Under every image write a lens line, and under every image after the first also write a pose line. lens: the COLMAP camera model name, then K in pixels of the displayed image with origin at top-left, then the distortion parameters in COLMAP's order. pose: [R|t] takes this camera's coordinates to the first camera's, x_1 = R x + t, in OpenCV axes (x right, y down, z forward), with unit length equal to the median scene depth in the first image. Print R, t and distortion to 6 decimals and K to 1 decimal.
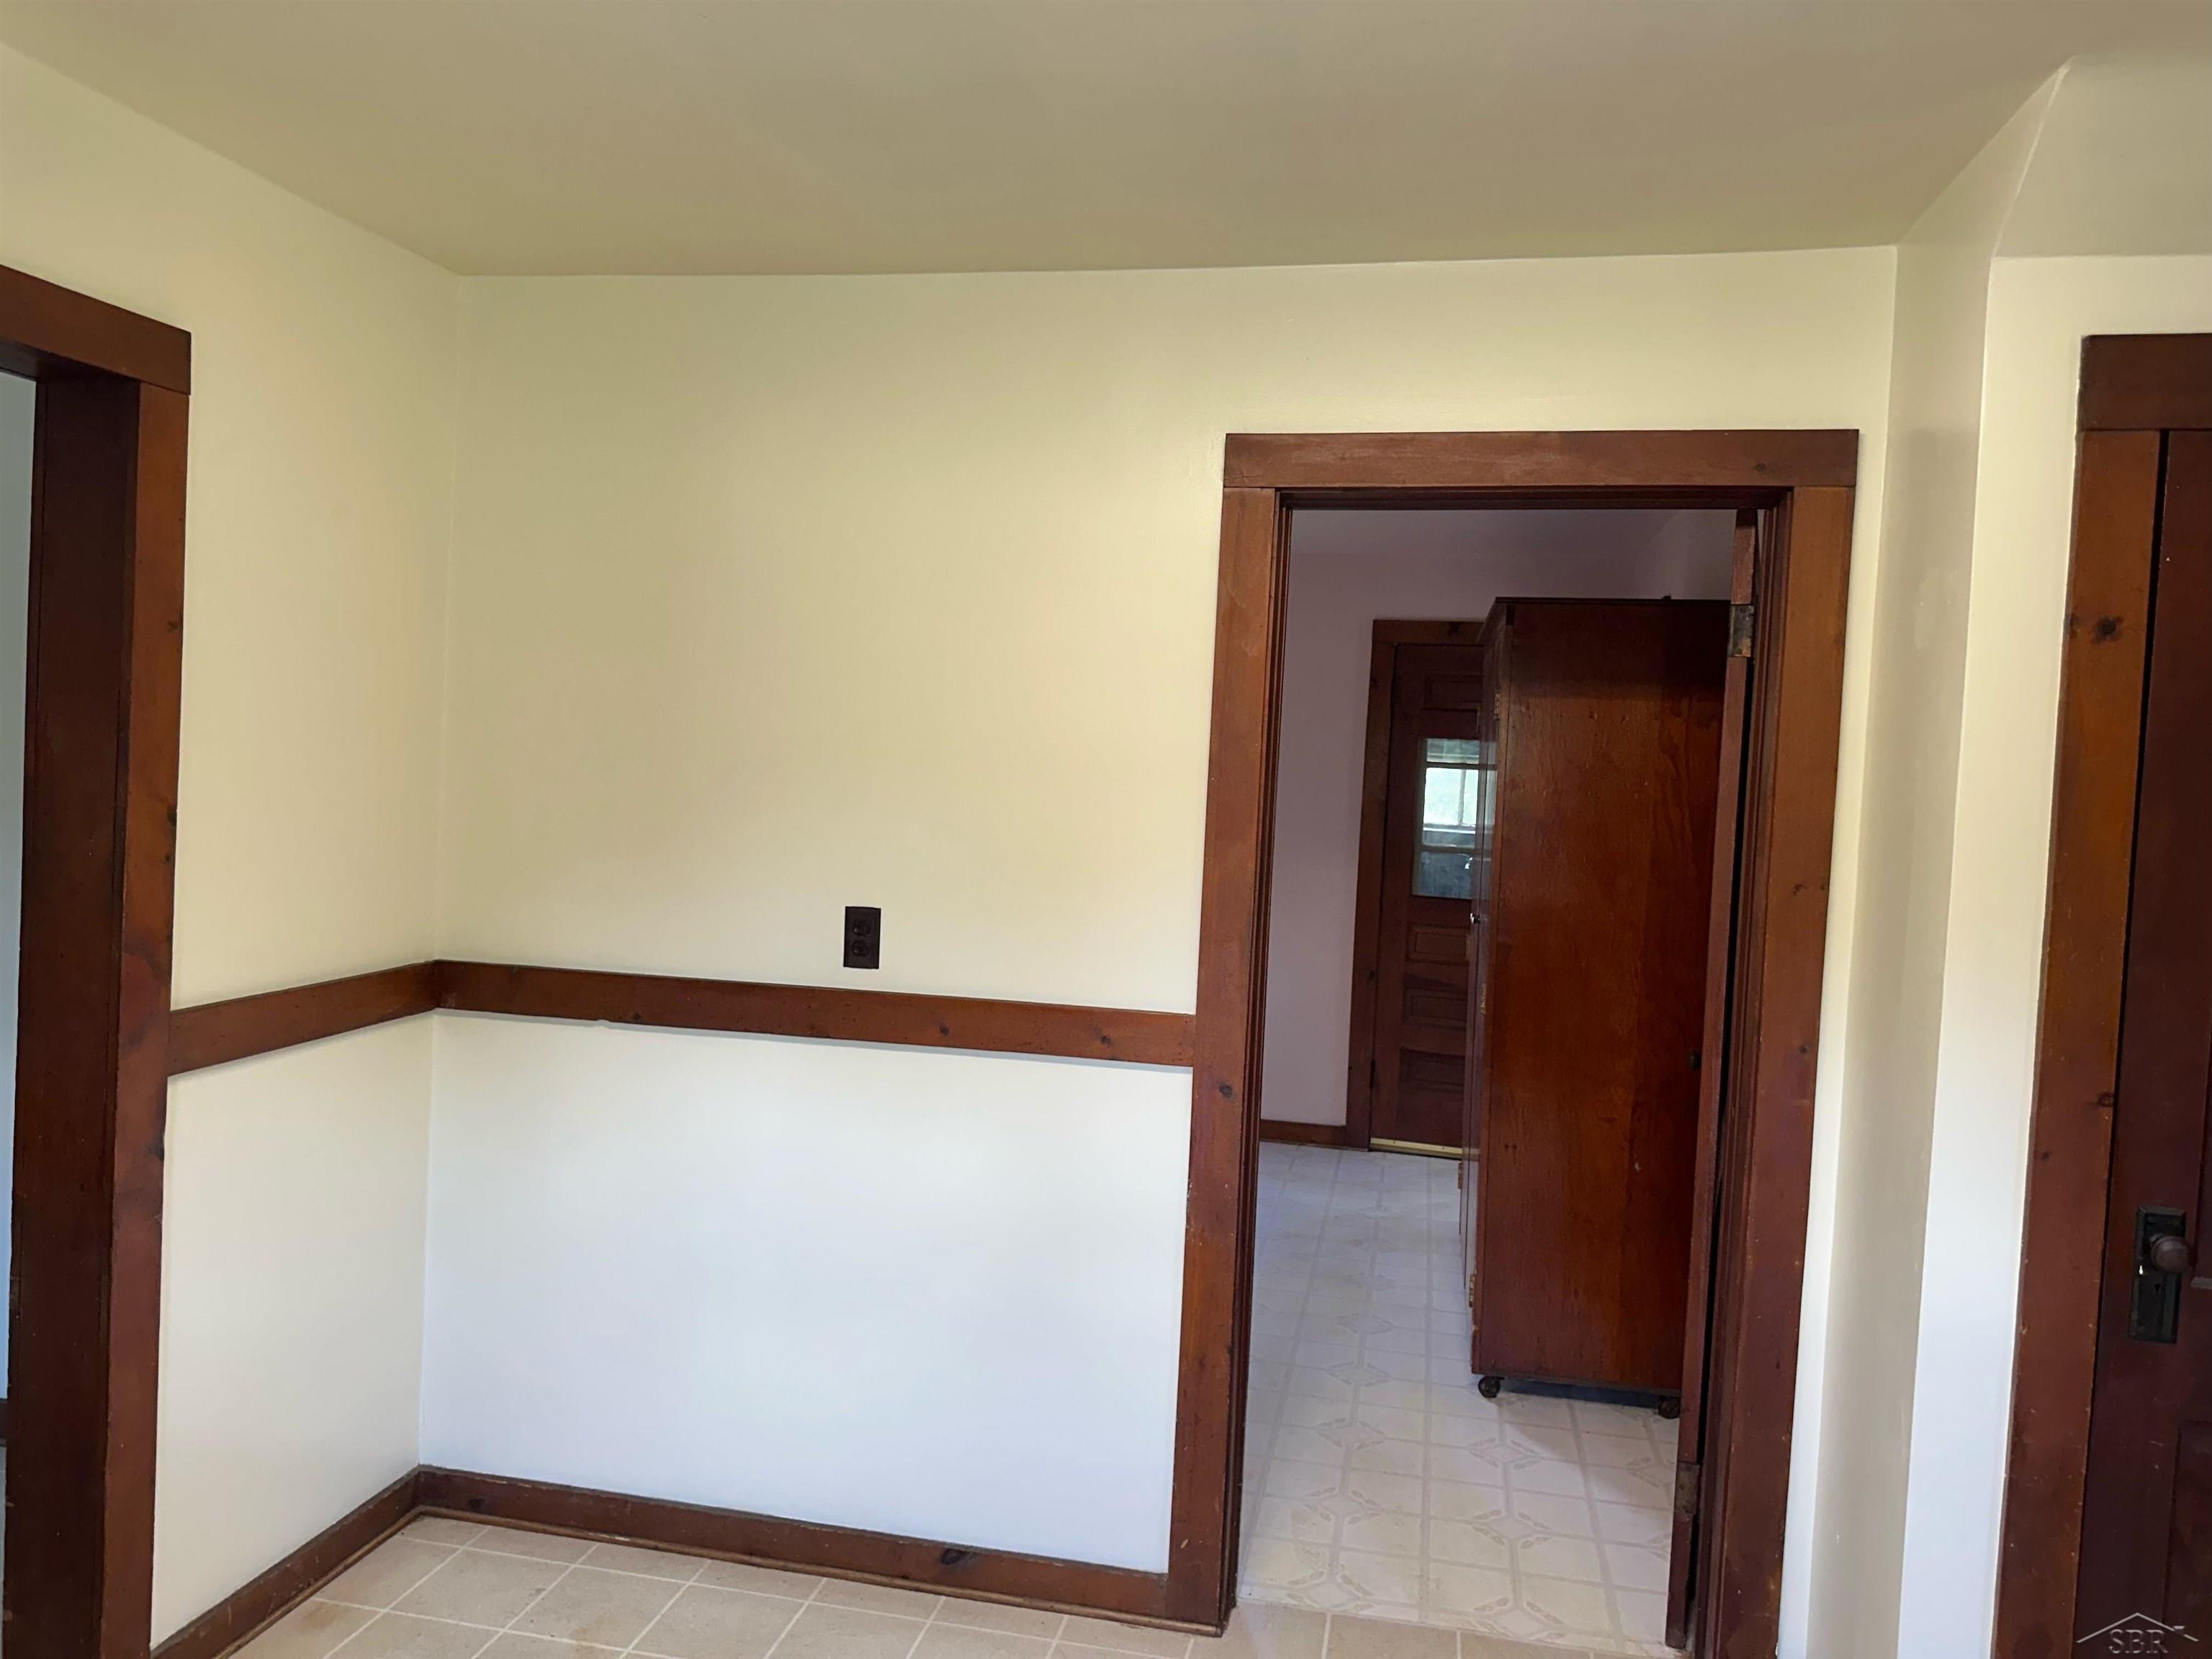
lens RADIAL K [[1543.6, 0, 1095.2], [0, 1543.6, 817.5], [0, 0, 1]] dist [0.007633, -0.038712]
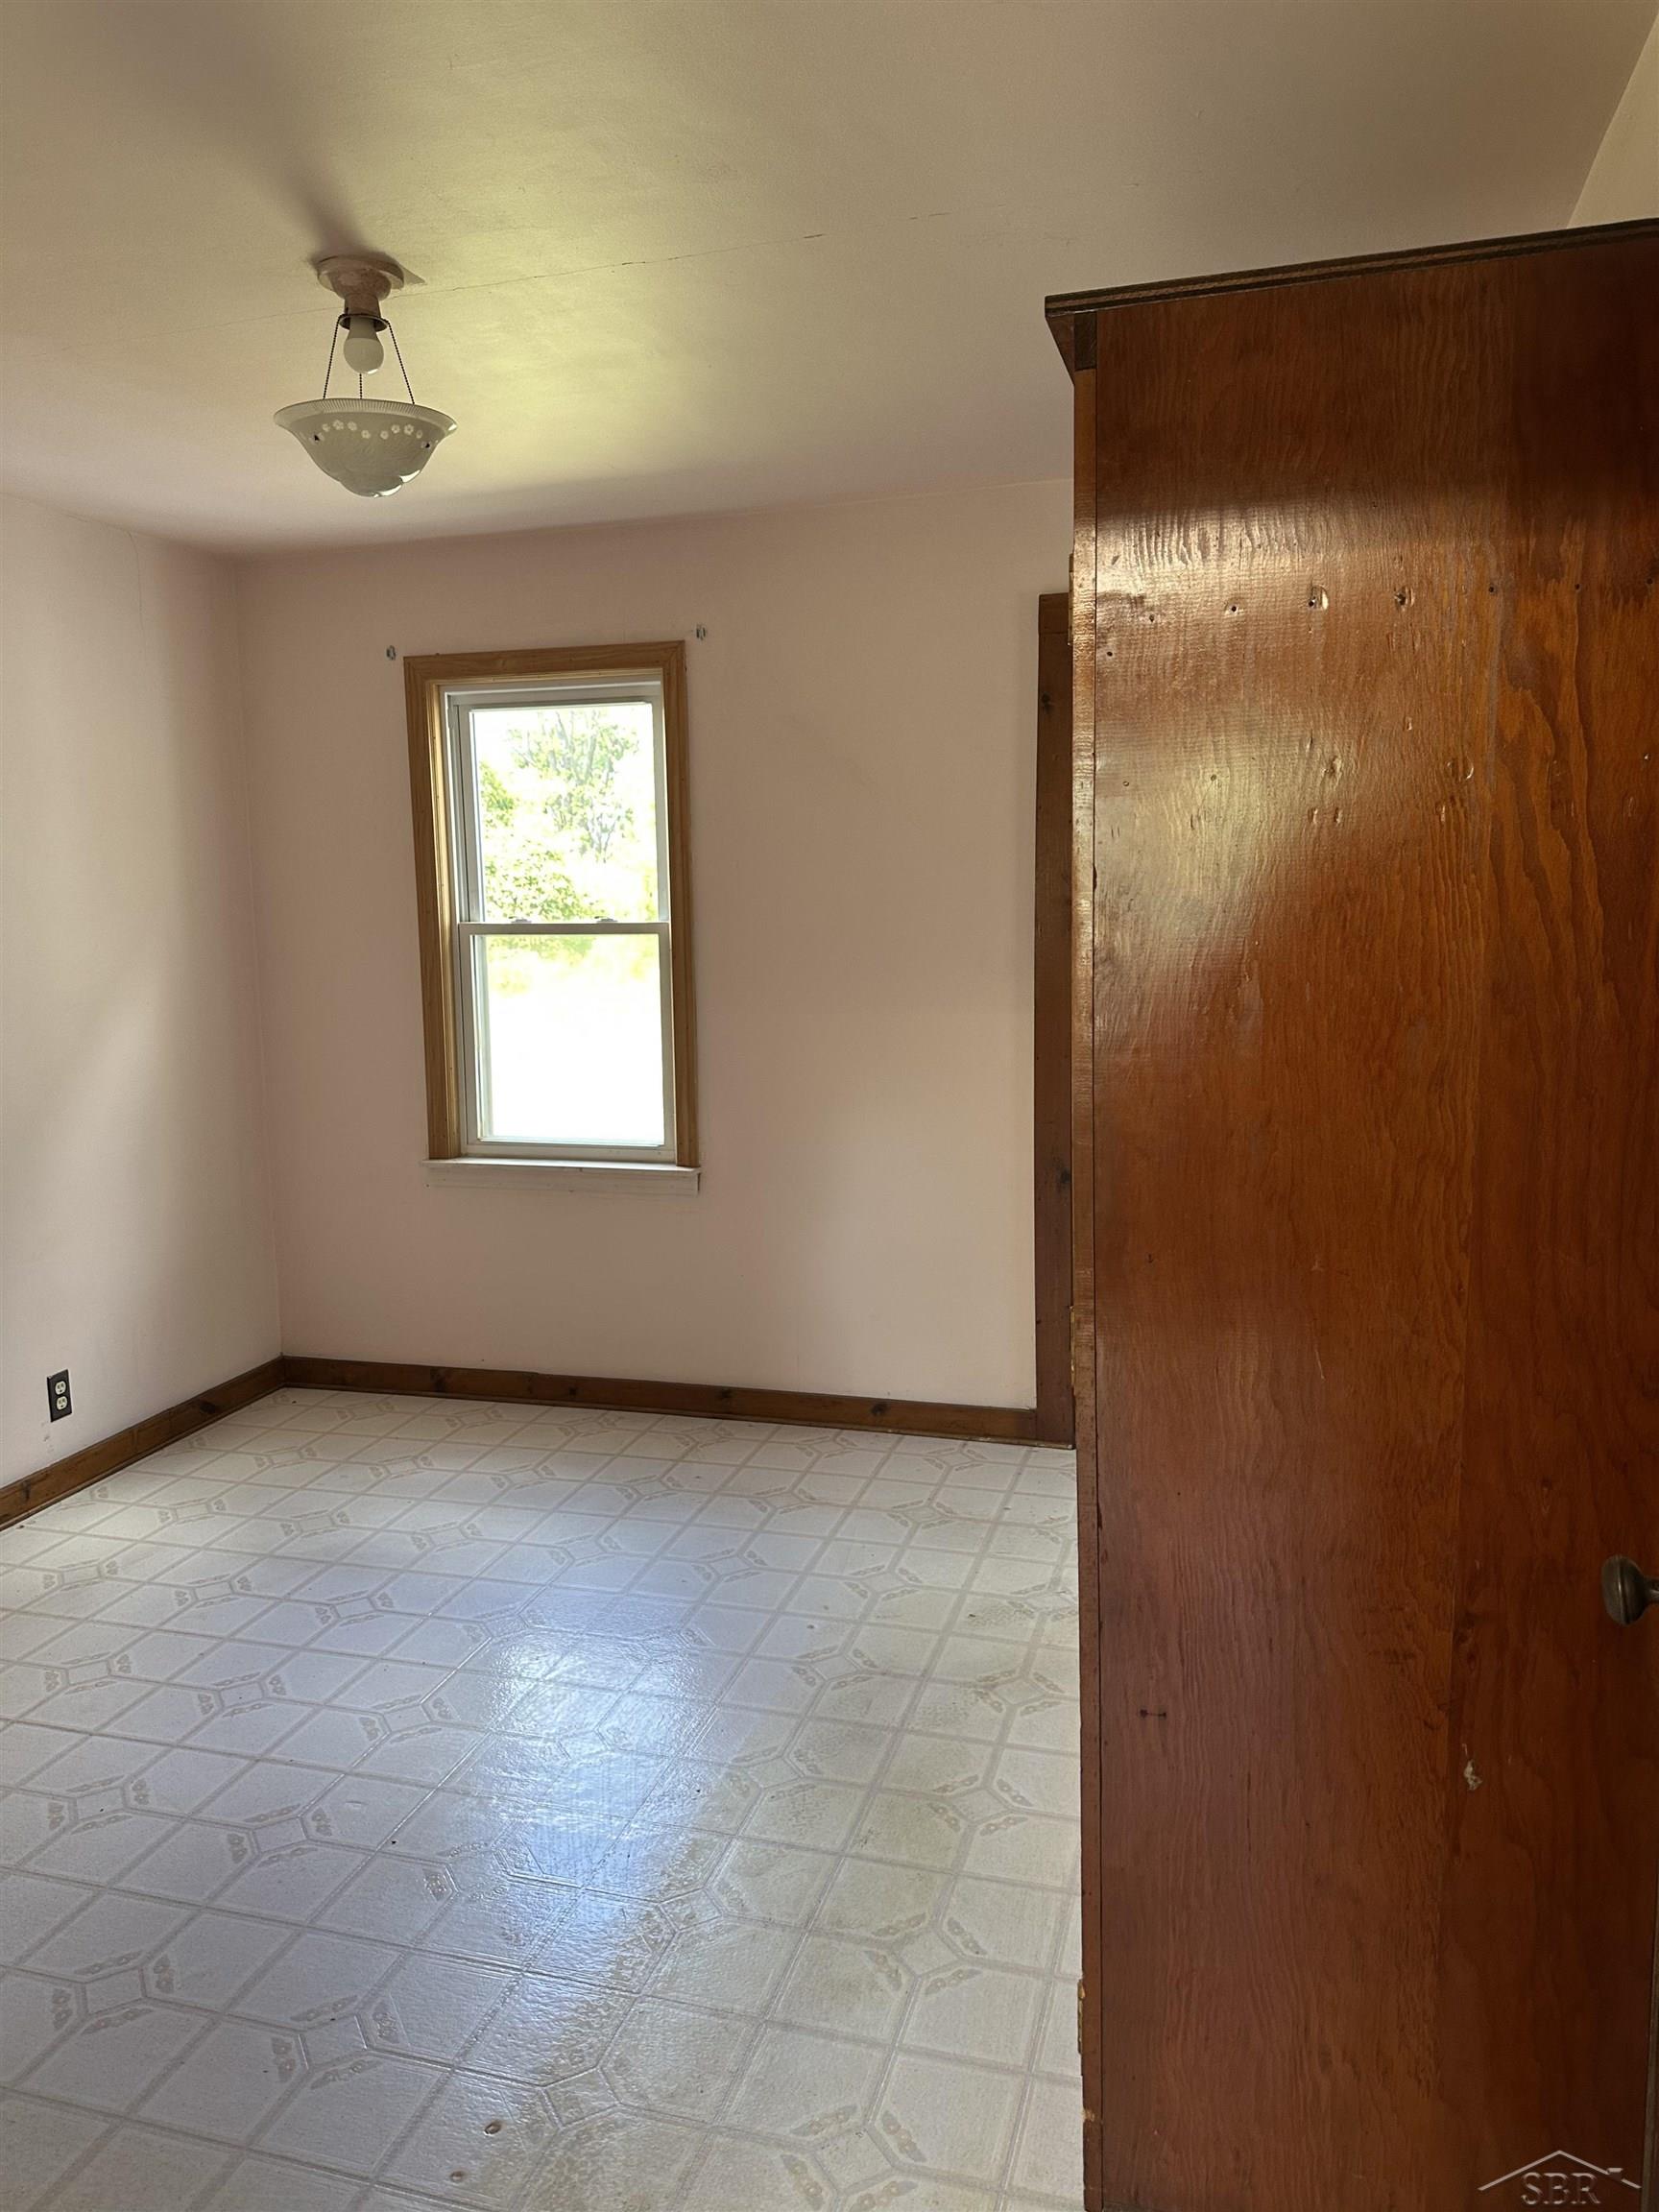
lens RADIAL K [[1560.8, 0, 803.5], [0, 1560.8, 1071.9], [0, 0, 1]] dist [0.079708, -0.143085]
pose [[0.994426, -0.052288, -0.091561, 0.303325], [0.059041, 0.995607, 0.072666, 0.014541], [0.087359, -0.077667, 0.993145, 0.802142]]
